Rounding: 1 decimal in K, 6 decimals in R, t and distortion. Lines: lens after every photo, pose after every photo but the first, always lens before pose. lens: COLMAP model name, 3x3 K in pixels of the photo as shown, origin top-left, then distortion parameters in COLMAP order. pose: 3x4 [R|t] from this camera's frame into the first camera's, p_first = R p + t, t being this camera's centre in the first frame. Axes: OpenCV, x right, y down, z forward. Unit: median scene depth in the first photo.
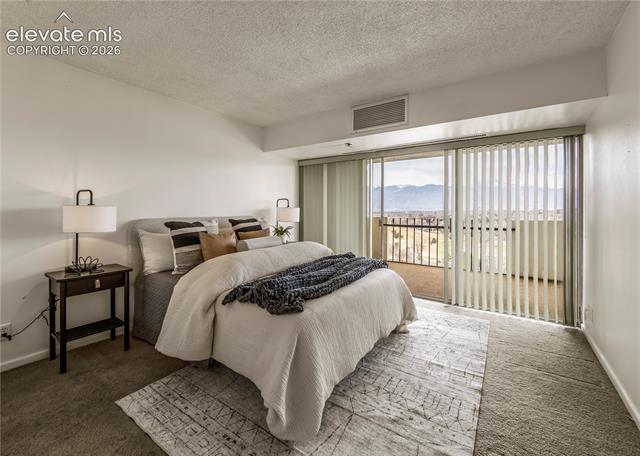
lens RADIAL K [[280.1, 0, 316.8], [0, 280.1, 205.3], [0, 0, 1]] dist [0.000059, -0.000400]
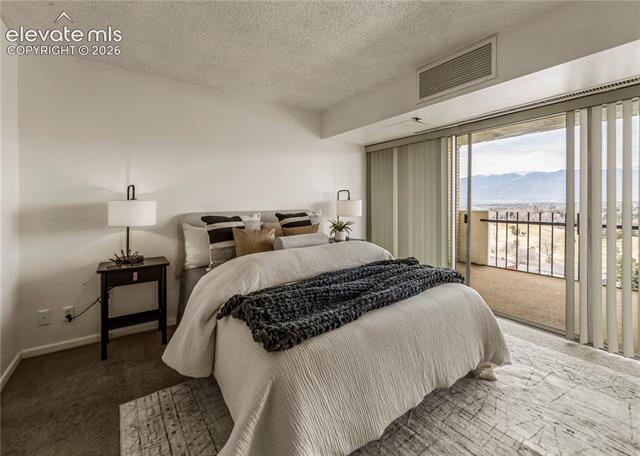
lens RADIAL K [[280.1, 0, 316.3], [0, 280.1, 201.7], [0, 0, 1]] dist [0.000059, -0.000400]
pose [[0.940971, -0.009563, -0.338351, 0.163168], [0.014089, 0.999841, 0.010926, 0.004298], [0.338192, -0.015048, 0.940957, 0.228559]]
